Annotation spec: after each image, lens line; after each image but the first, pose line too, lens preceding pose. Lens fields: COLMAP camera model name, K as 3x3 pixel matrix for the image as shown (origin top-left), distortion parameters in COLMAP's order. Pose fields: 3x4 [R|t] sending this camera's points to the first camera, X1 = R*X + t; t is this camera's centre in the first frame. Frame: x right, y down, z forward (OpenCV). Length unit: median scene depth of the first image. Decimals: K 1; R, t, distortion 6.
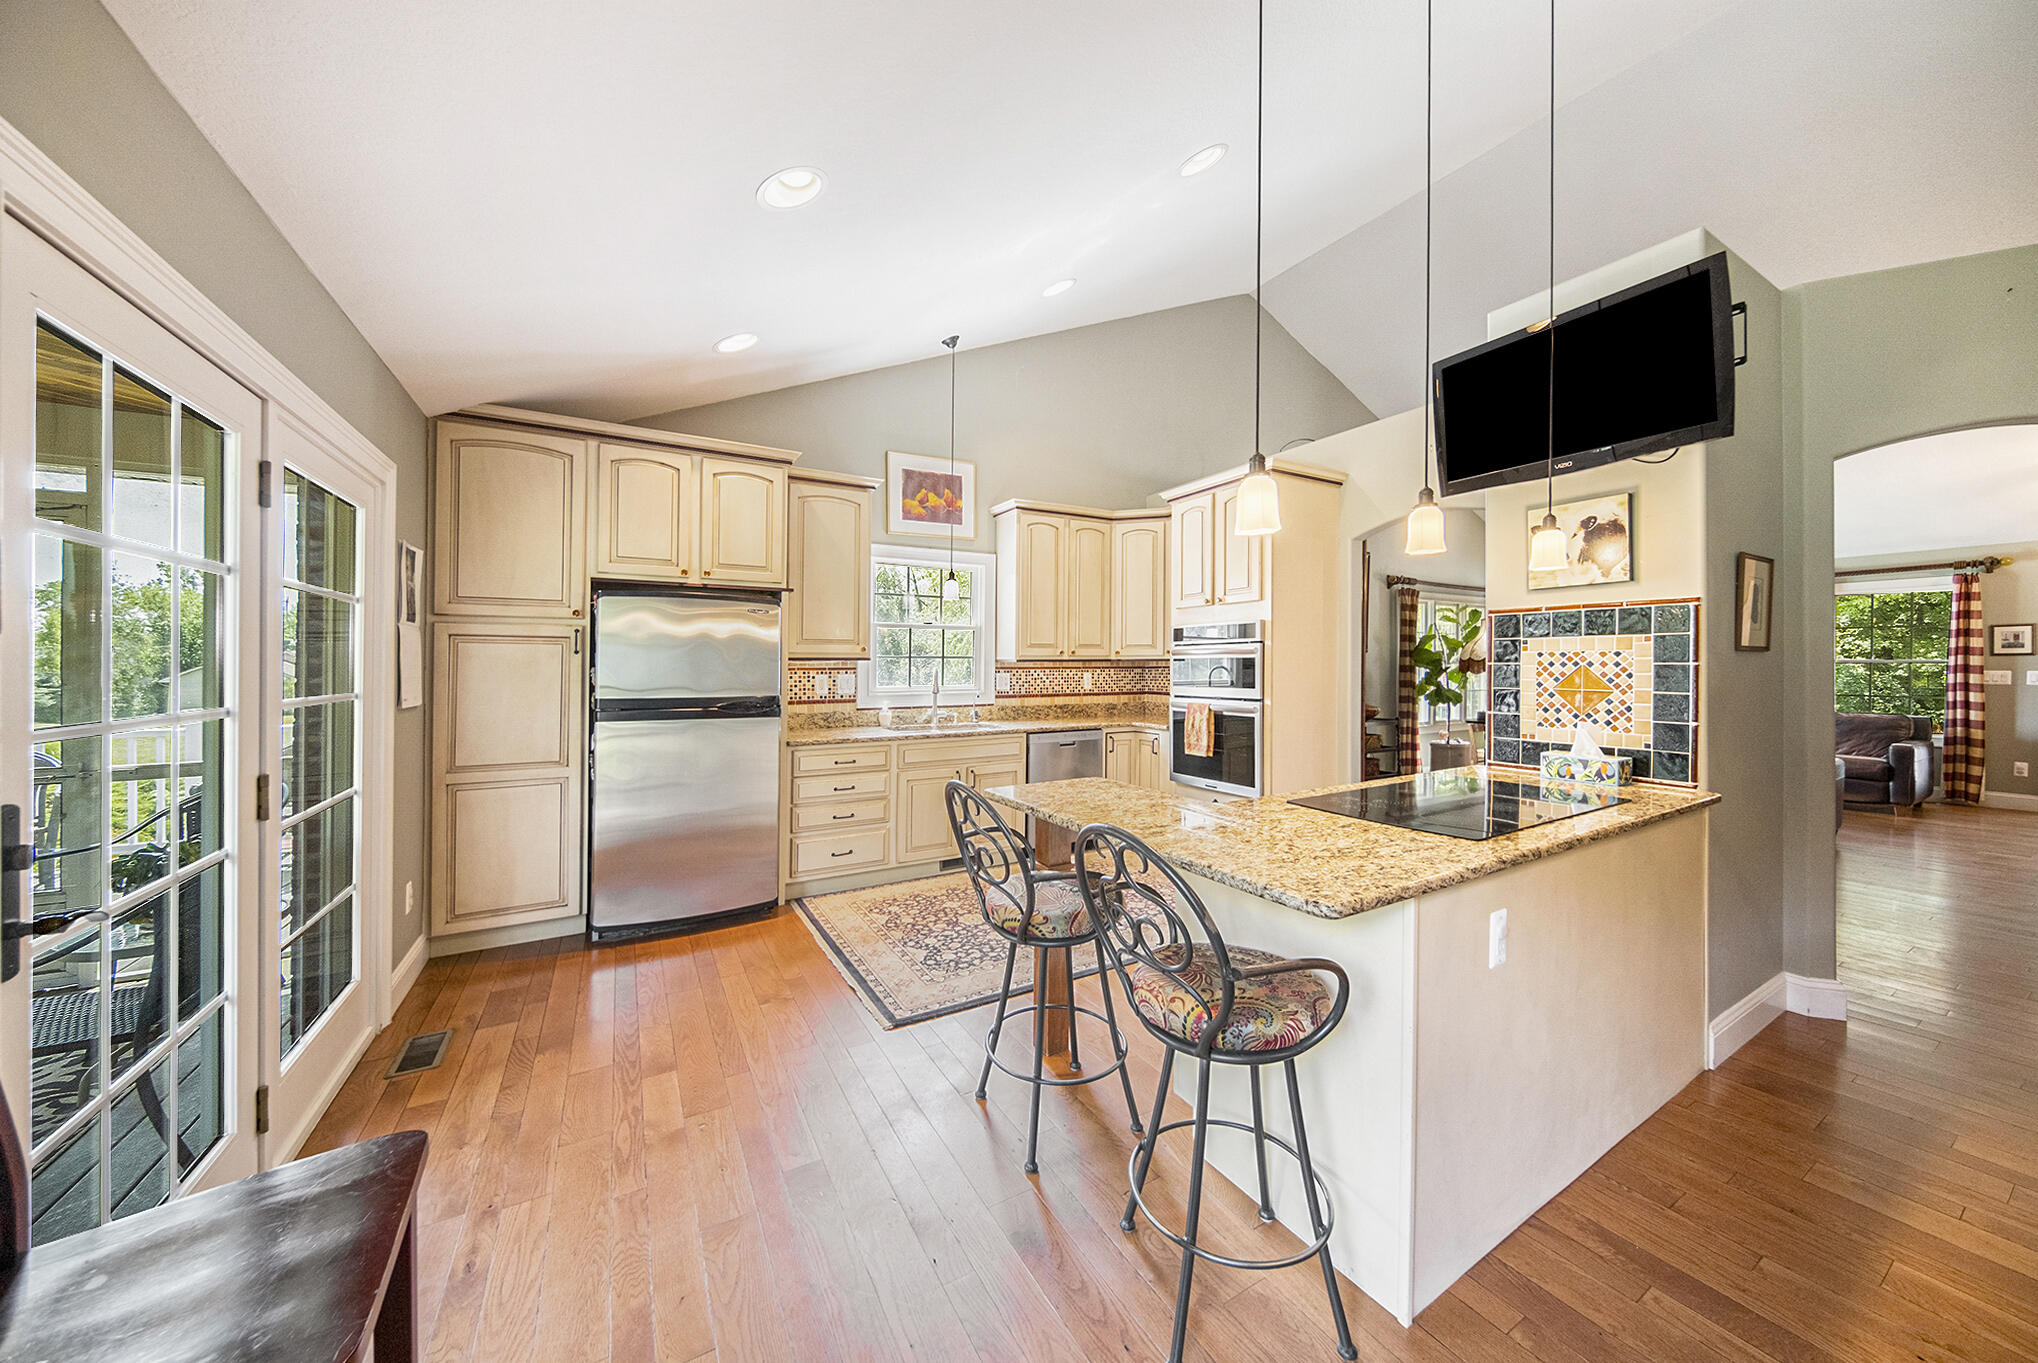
lens RADIAL K [[683.6, 0, 1019.0], [0, 683.6, 656.5], [0, 0, 1]] dist [0.001122, -0.000064]
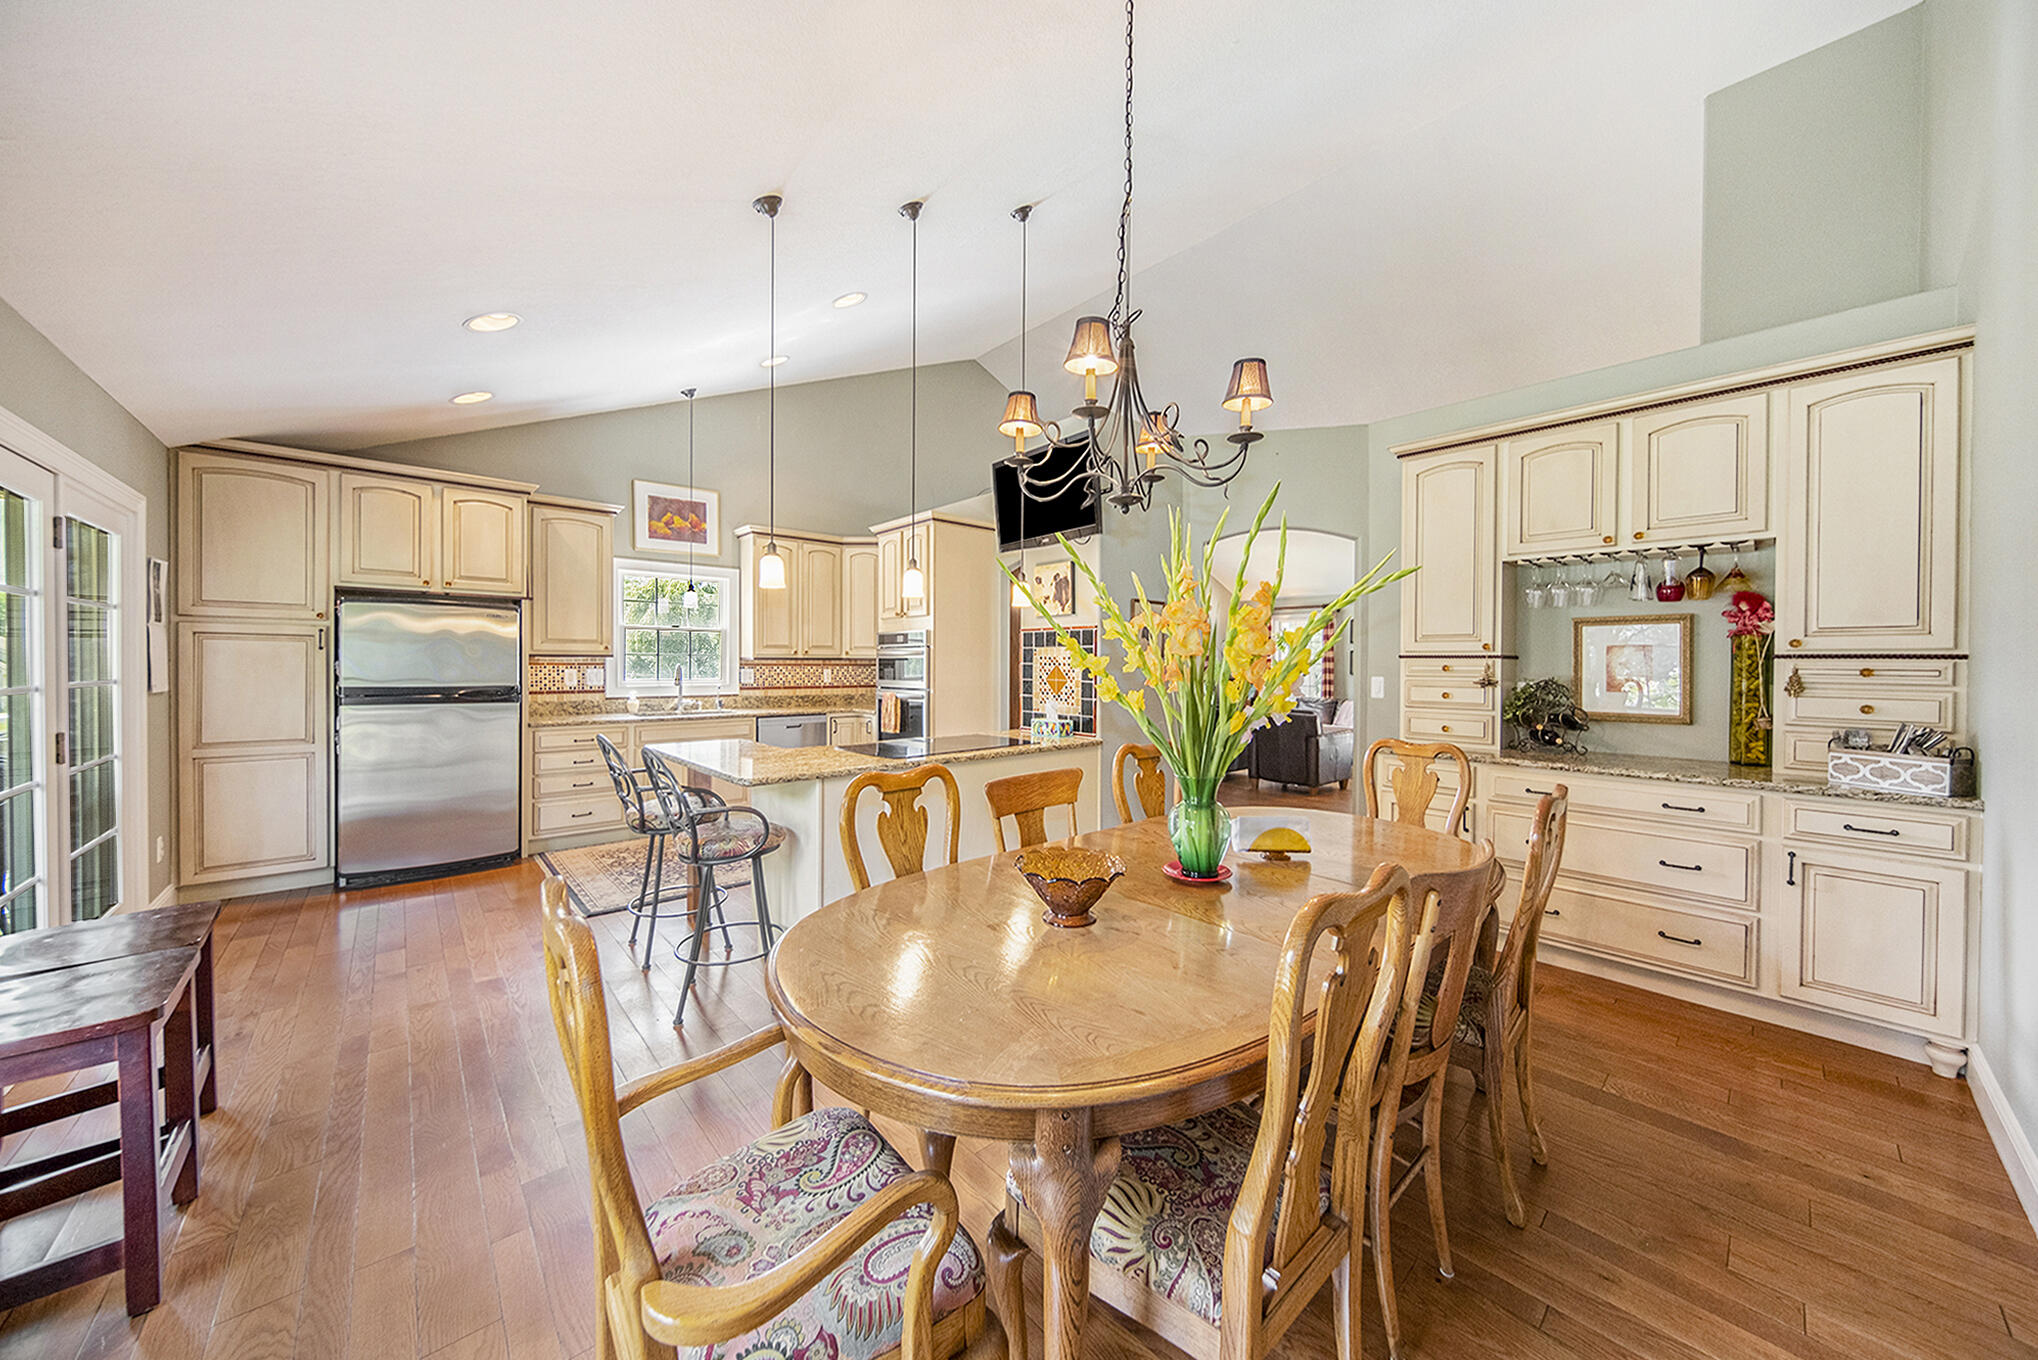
lens RADIAL K [[687.1, 0, 1022.6], [0, 687.1, 672.8], [0, 0, 1]] dist [-0.005995, -0.000083]
pose [[0.977229, 0.005617, 0.212115, 0.281276], [-0.011223, 0.999619, 0.025232, -0.006581], [-0.211892, -0.027038, 0.976919, -0.401186]]
